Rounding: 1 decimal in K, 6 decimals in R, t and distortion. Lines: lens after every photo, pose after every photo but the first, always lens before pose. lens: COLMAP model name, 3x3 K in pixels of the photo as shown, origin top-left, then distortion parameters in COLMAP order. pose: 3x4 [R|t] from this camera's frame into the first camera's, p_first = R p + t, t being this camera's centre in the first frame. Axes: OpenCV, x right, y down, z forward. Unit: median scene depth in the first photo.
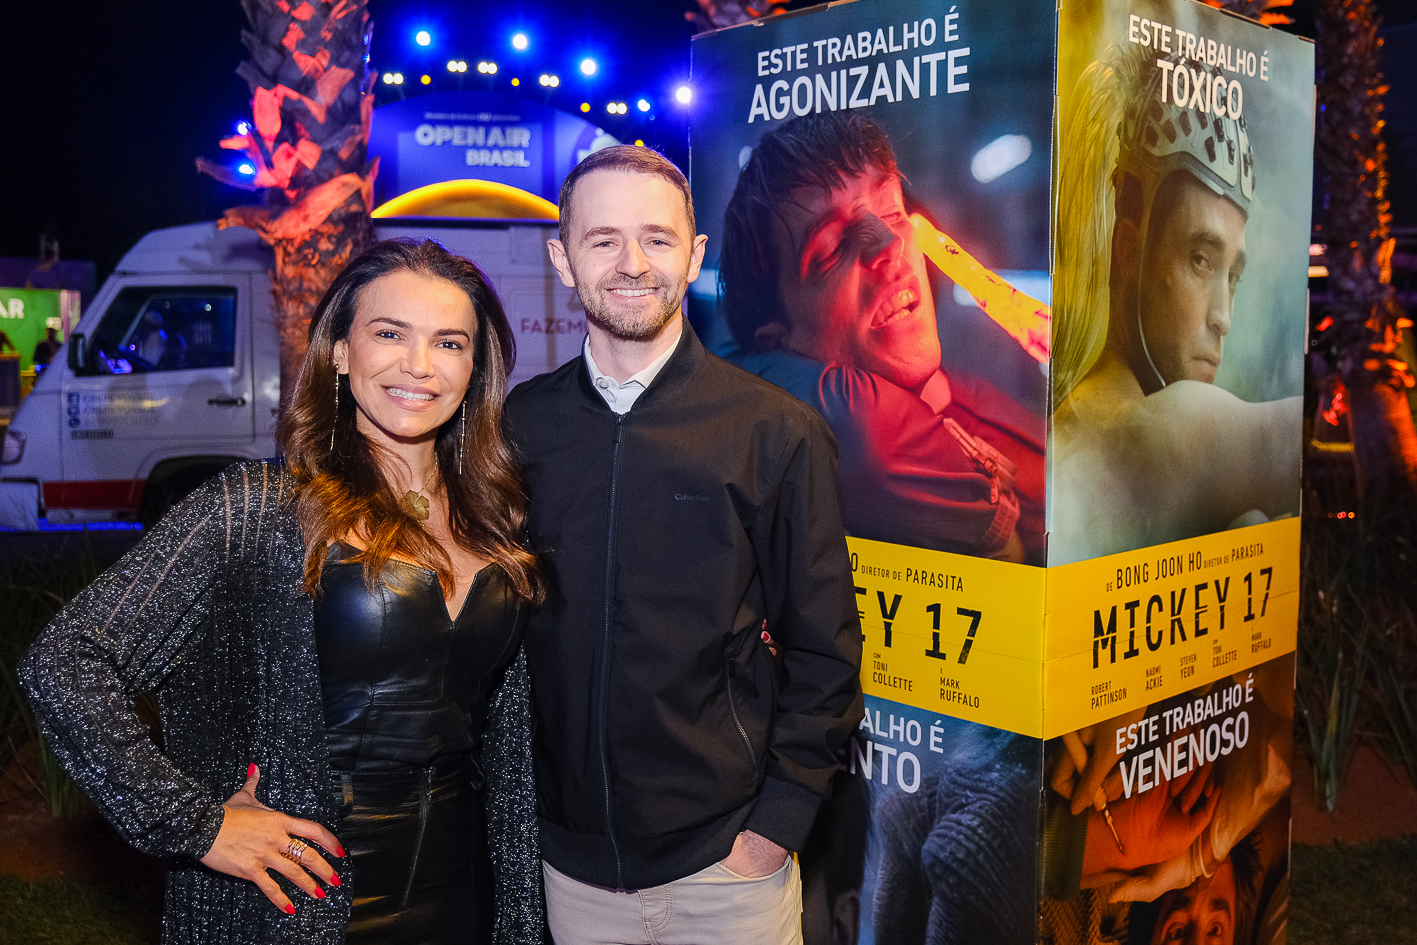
lens RADIAL K [[1717.4, 0, 714.1], [0, 1717.4, 462.5], [0, 0, 1]] dist [0.034310, 0.000000]
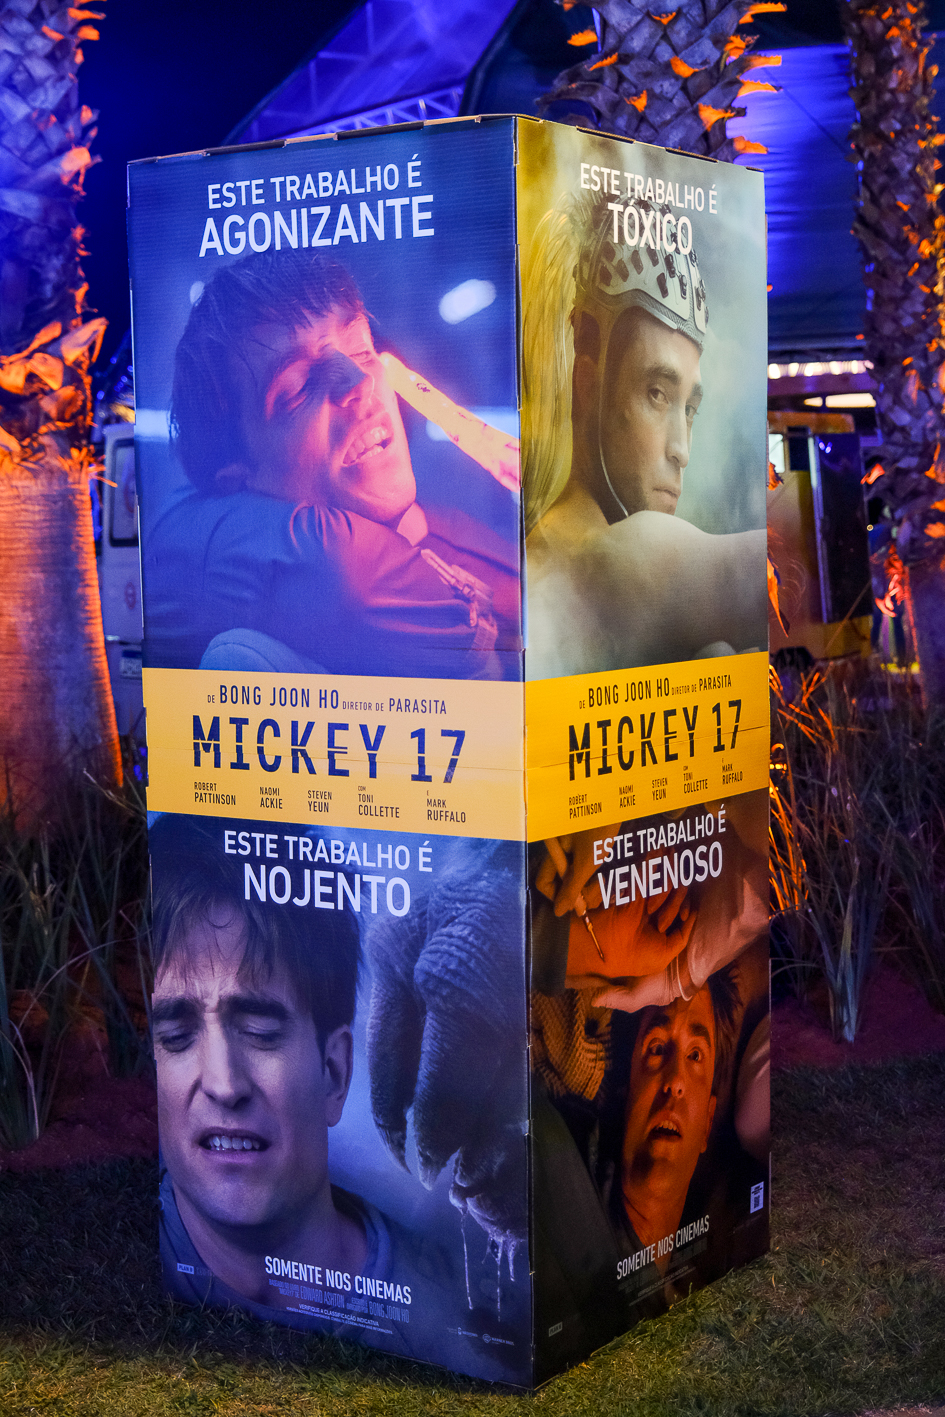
lens RADIAL K [[2602.3, 0, 469.3], [0, 2602.3, 709.8], [0, 0, 1]] dist [-0.010946, 0.000000]
pose [[0.982714, -0.037575, 0.181277, -0.116990], [0.036782, 0.999293, 0.007734, 0.055335], [-0.181439, -0.000932, 0.983402, -0.510061]]
